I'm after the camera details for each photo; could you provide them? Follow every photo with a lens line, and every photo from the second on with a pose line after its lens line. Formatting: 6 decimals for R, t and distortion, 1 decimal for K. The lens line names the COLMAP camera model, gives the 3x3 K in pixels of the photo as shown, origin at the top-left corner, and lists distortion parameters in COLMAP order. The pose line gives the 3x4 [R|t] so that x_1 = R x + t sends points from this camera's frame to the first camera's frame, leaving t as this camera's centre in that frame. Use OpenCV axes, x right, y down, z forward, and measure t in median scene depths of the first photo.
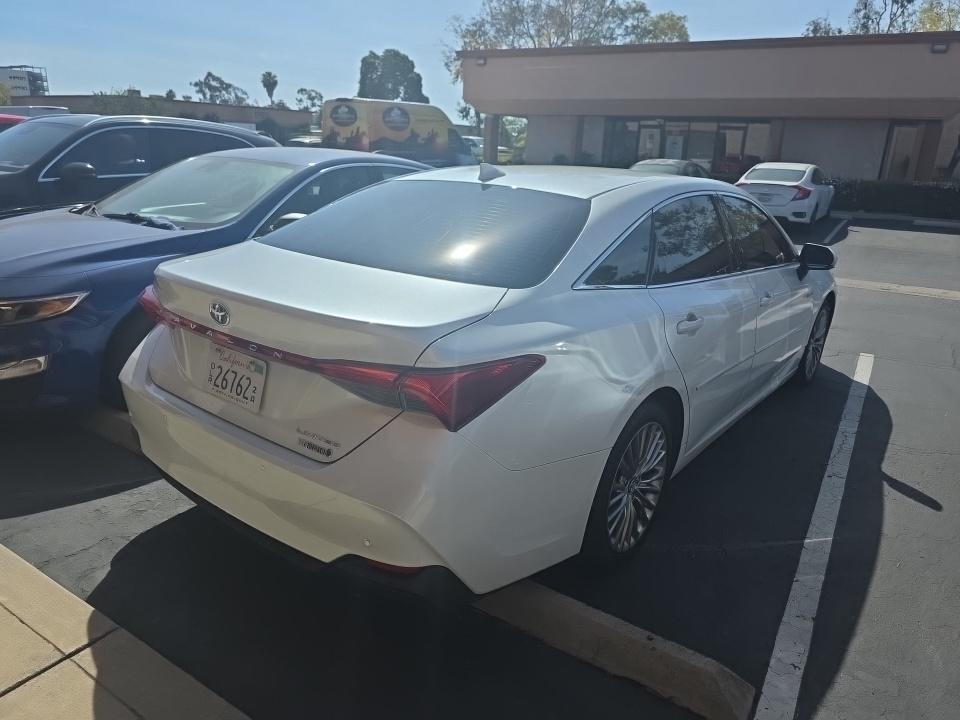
lens RADIAL K [[639.7, 0, 480.0], [0, 639.7, 360.0], [0, 0, 1]] dist [0.004146, 0.000956]
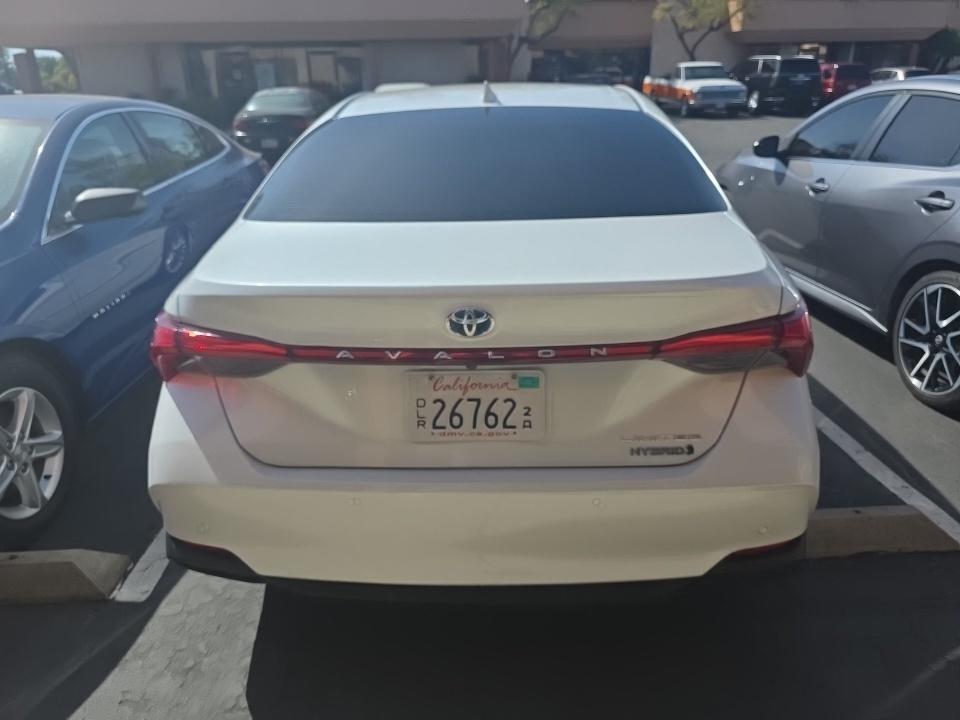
lens RADIAL K [[650.9, 0, 480.2], [0, 650.9, 341.9], [0, 0, 1]] dist [0.002658, 0.002141]
pose [[0.820203, -0.270718, 0.503963, -0.736052], [0.236591, 0.962597, 0.132033, -0.137835], [-0.520856, 0.010940, 0.853574, 0.388738]]
